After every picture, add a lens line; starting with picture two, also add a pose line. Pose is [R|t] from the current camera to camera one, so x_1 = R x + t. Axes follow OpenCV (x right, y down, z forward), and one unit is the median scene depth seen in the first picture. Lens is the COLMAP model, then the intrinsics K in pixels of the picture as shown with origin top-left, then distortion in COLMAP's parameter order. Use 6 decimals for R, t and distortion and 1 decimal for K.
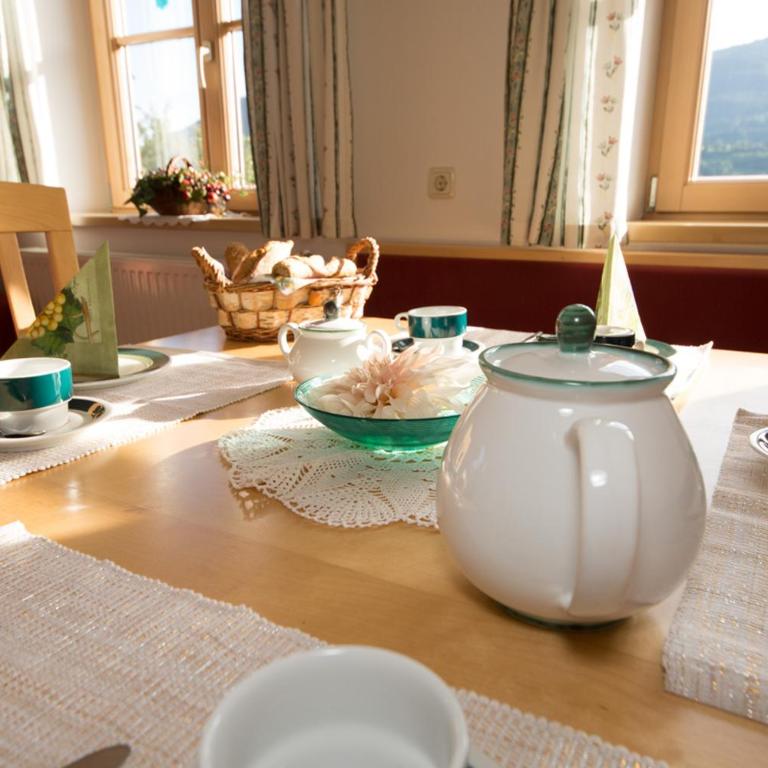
lens RADIAL K [[708.5, 0, 384.0], [0, 708.5, 384.0], [0, 0, 1]] dist [0.008338, -0.001242]
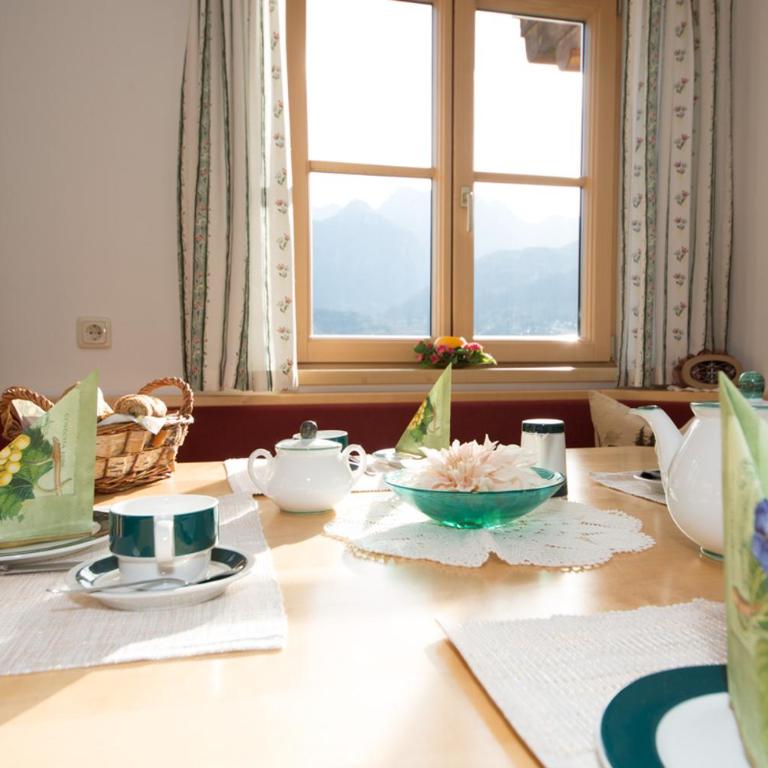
lens RADIAL K [[736.2, 0, 384.0], [0, 736.2, 384.0], [0, 0, 1]] dist [-0.017680, -0.002863]
pose [[0.695809, -0.015847, 0.718052, -0.452679], [0.181387, 0.971226, -0.154334, 0.008114], [-0.694945, 0.237632, 0.678662, 0.099028]]
